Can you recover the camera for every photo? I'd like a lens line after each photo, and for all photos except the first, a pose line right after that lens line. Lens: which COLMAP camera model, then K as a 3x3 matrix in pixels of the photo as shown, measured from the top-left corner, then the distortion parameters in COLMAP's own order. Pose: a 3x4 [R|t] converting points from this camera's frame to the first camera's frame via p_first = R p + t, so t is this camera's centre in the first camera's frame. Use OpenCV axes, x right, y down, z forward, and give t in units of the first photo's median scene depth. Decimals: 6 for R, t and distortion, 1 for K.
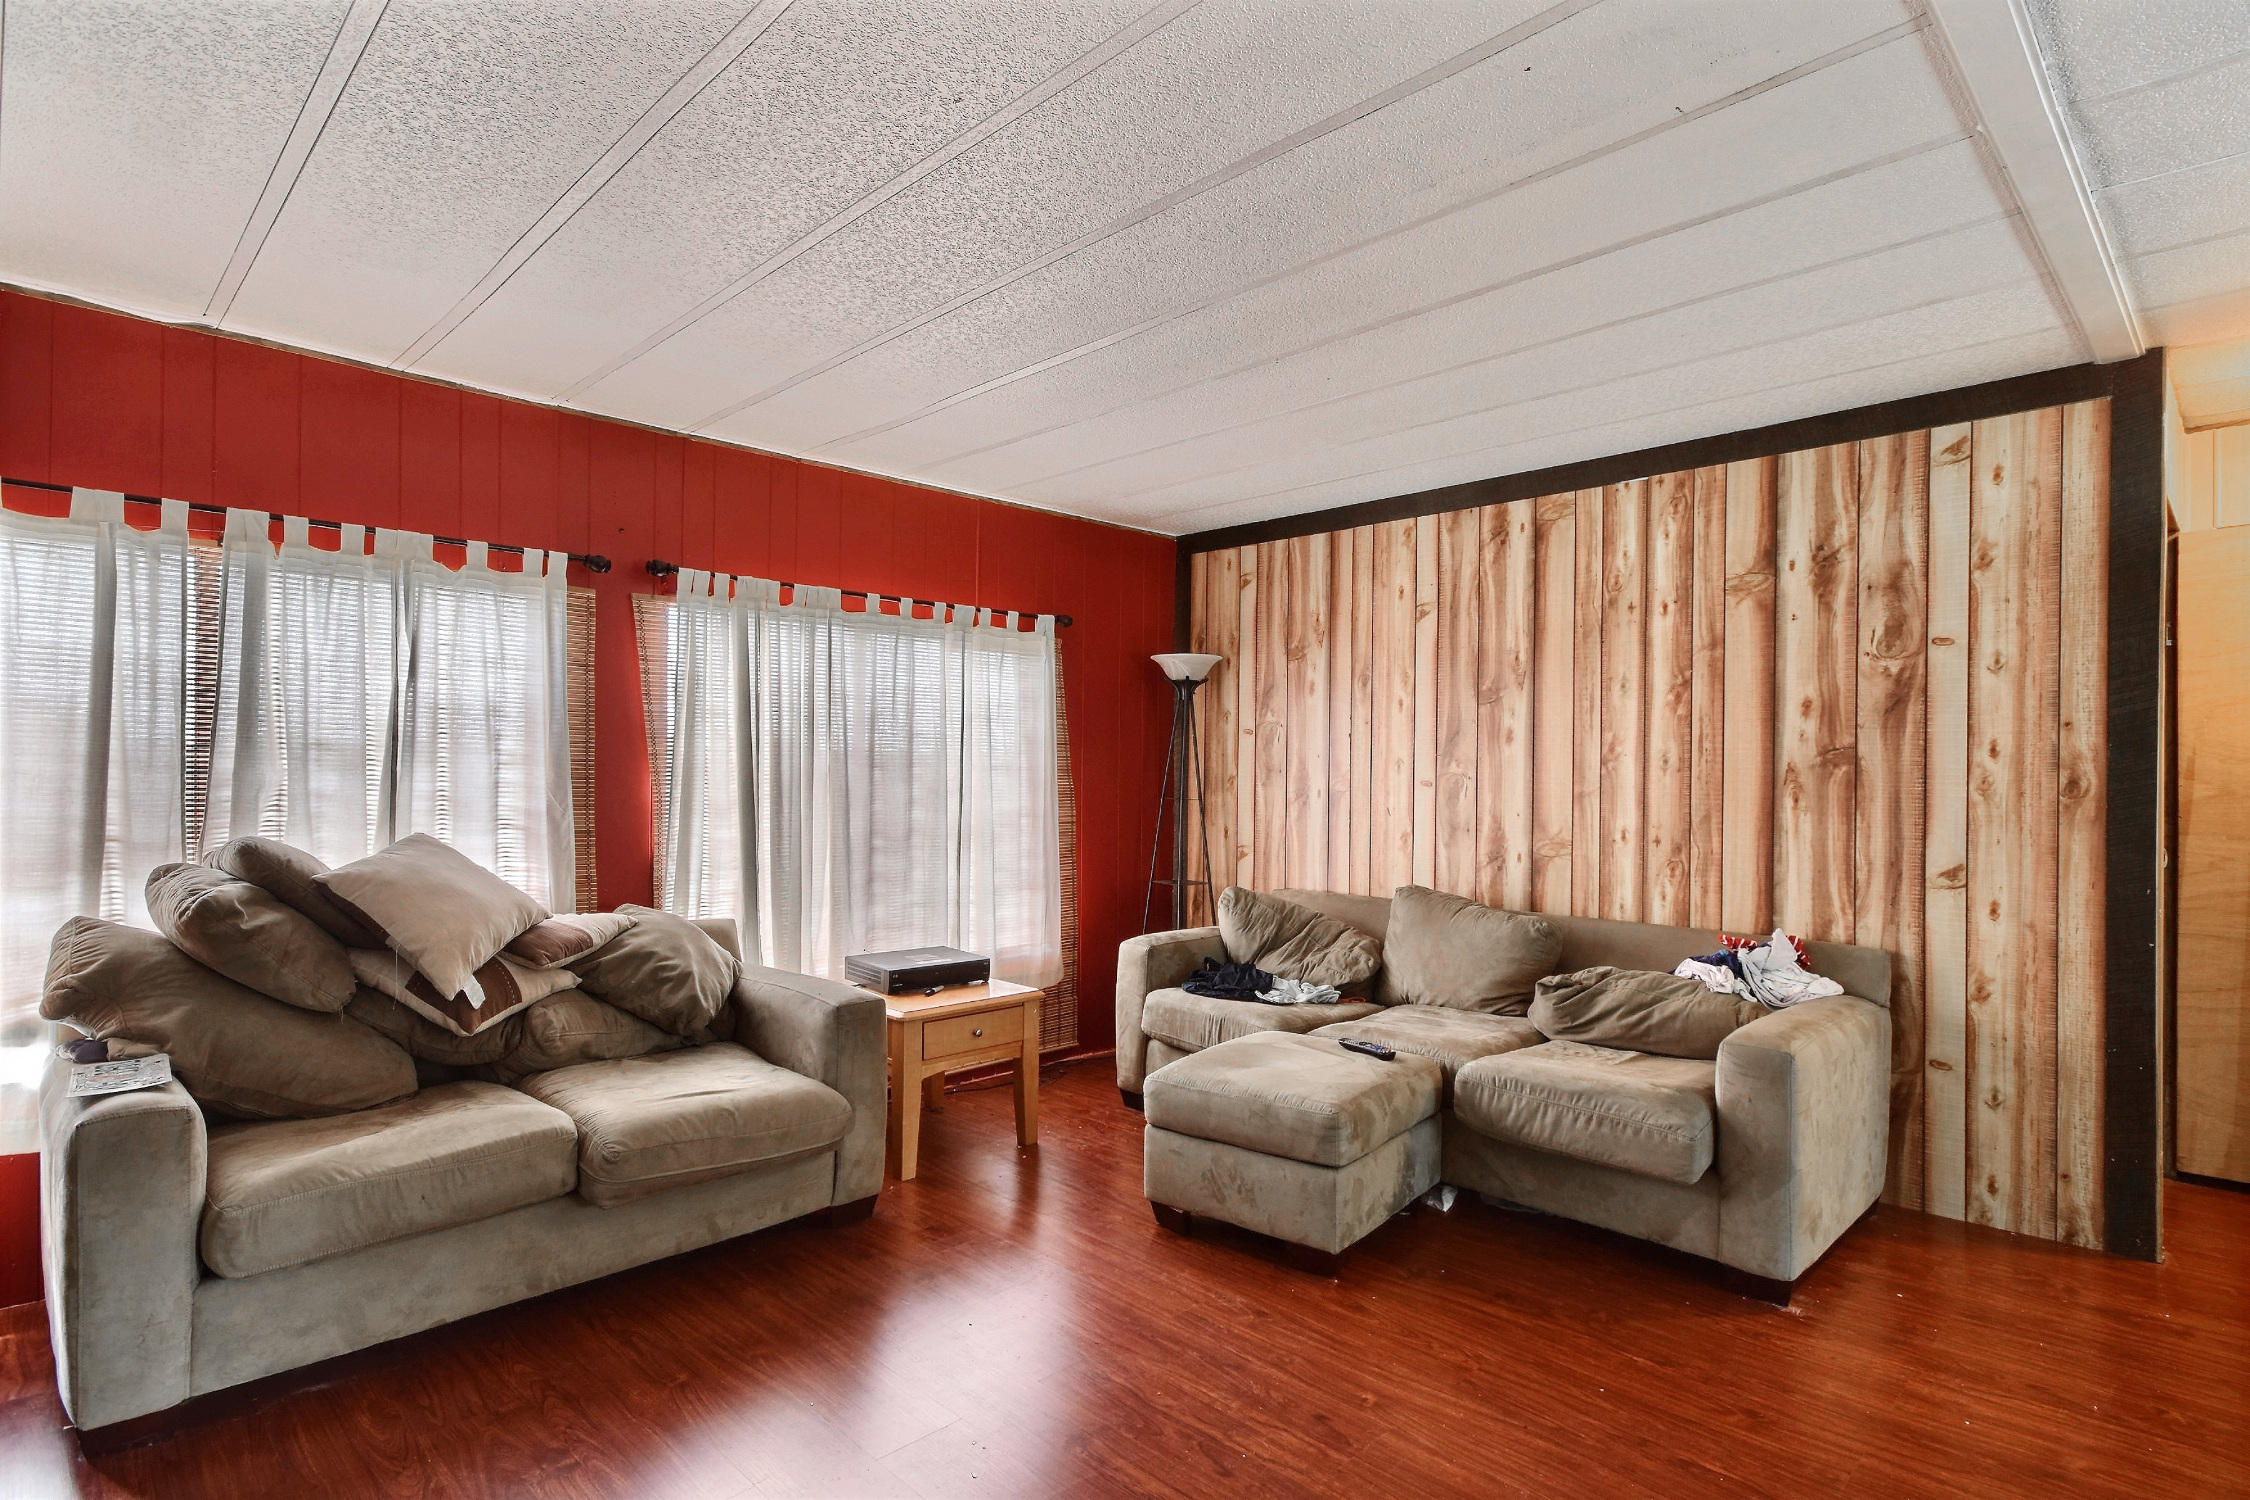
lens RADIAL K [[1146.7, 0, 1125.7], [0, 1146.7, 756.6], [0, 0, 1]] dist [-0.003163, 0.000076]
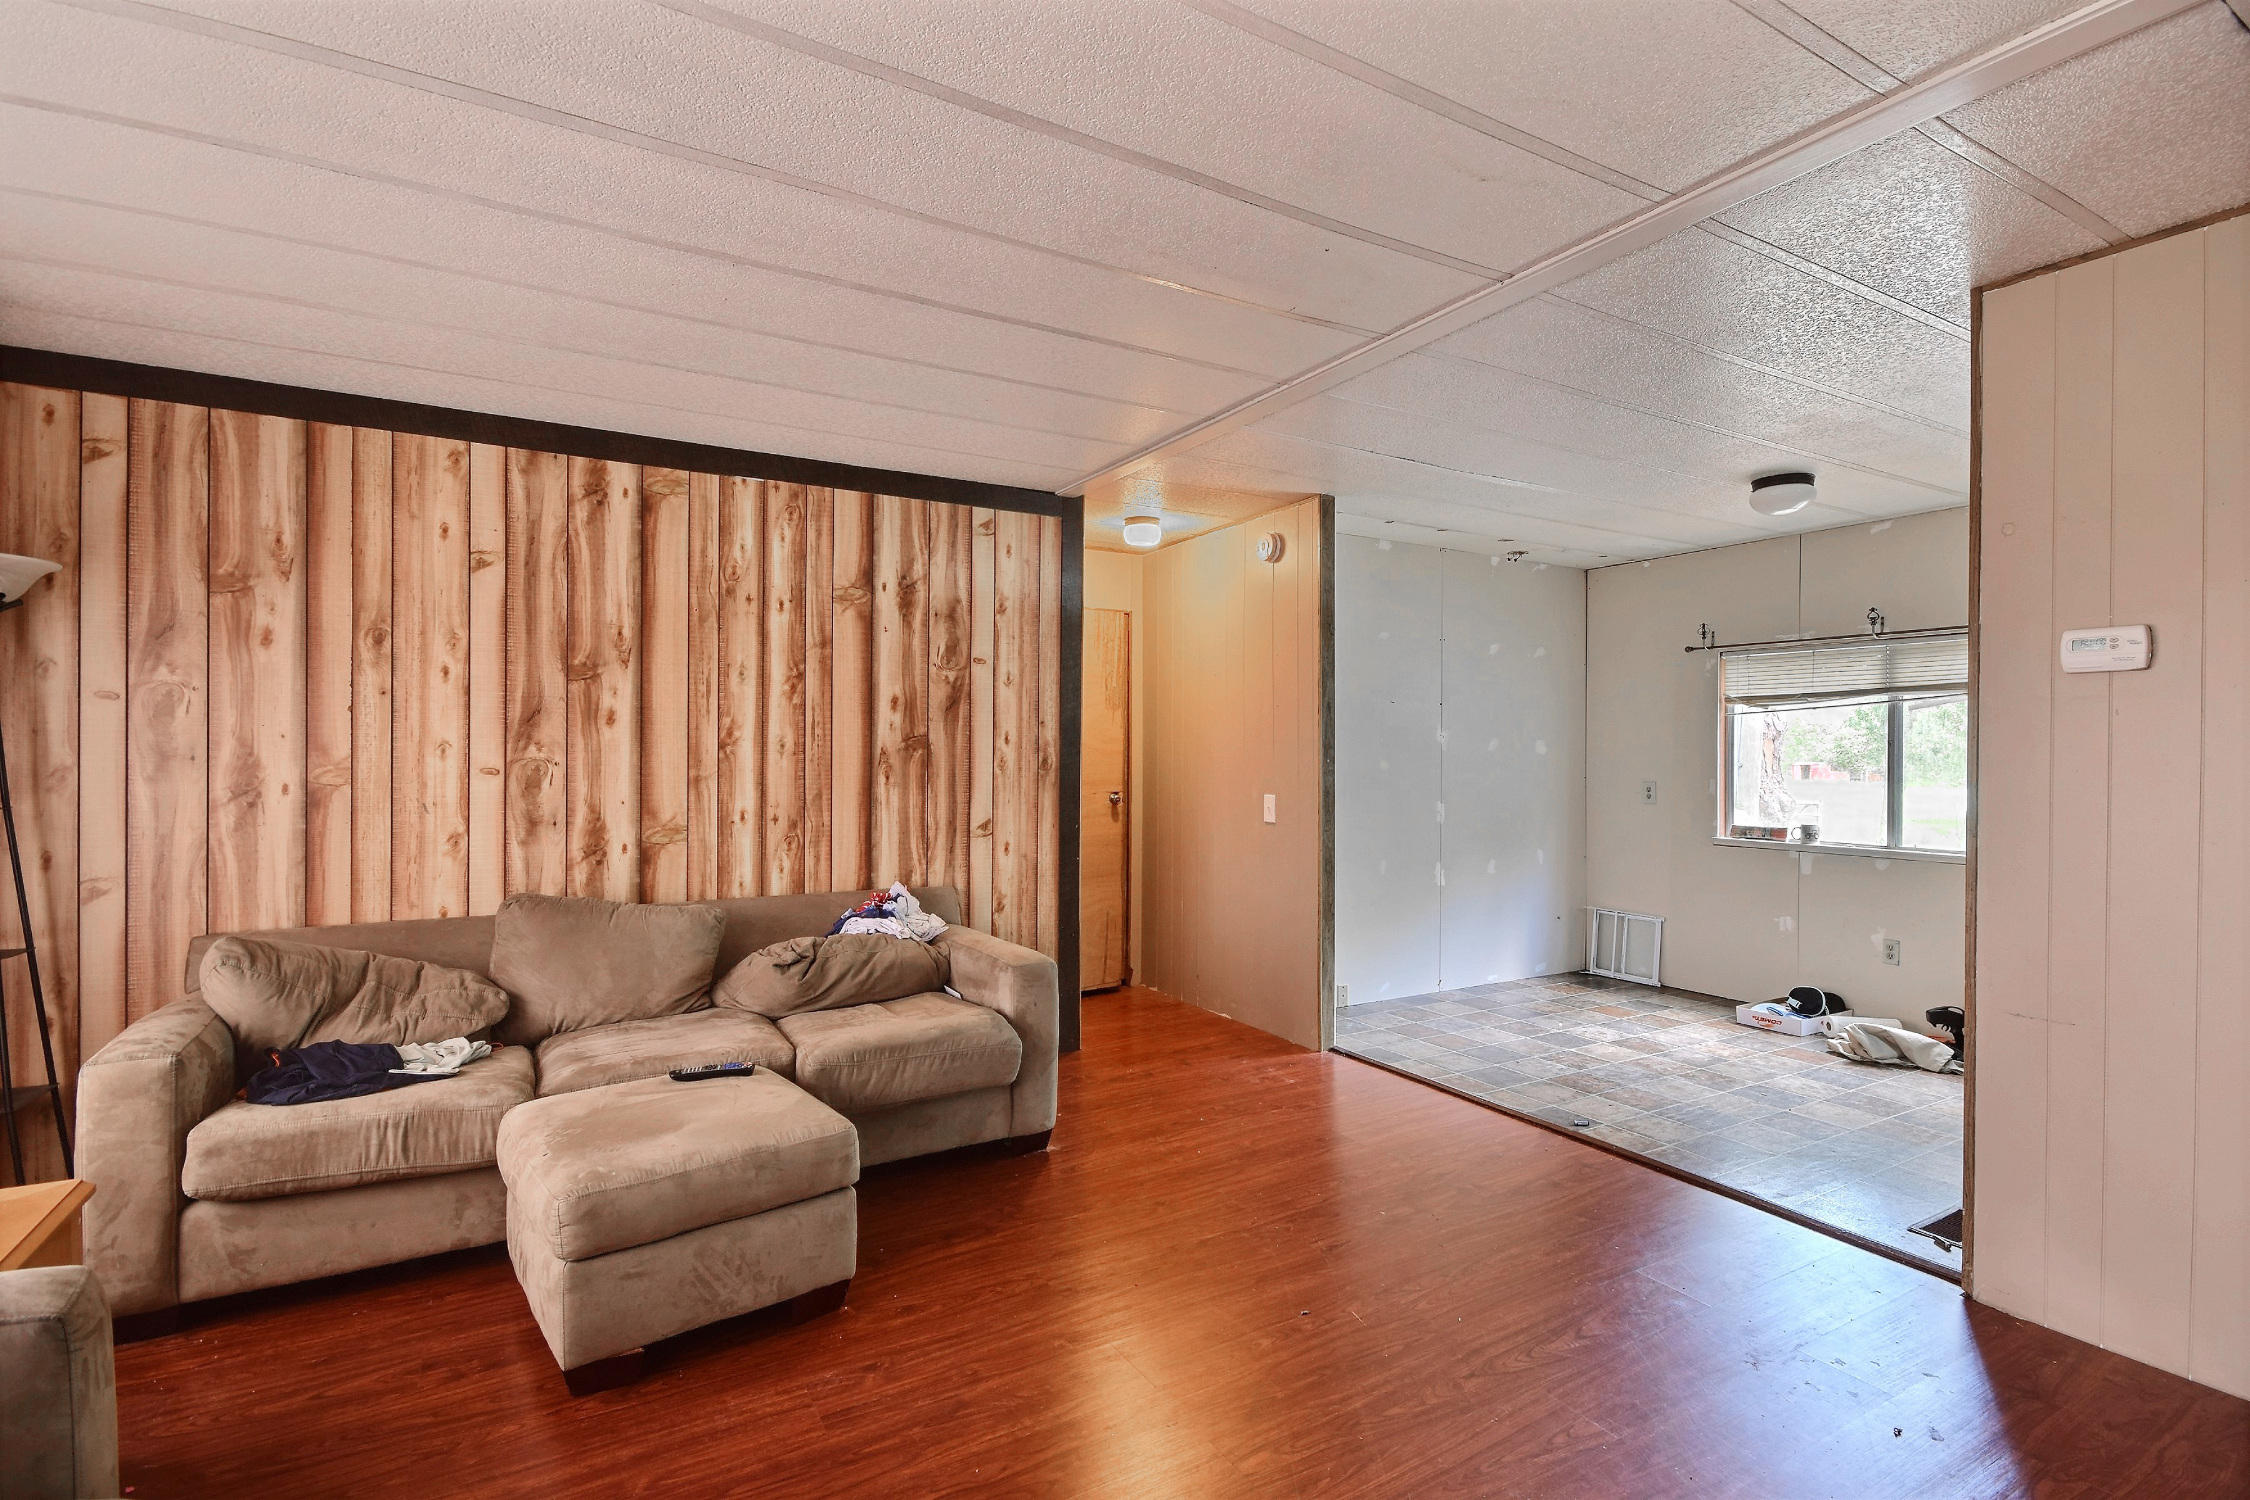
lens RADIAL K [[1097.7, 0, 1125.0], [0, 1097.7, 758.2], [0, 0, 1]] dist [-0.019150, -0.000610]
pose [[0.213187, -0.010000, 0.976960, -0.478823], [-0.009606, 0.999878, 0.012331, 0.000109], [-0.976964, -0.012013, 0.213065, 0.457030]]
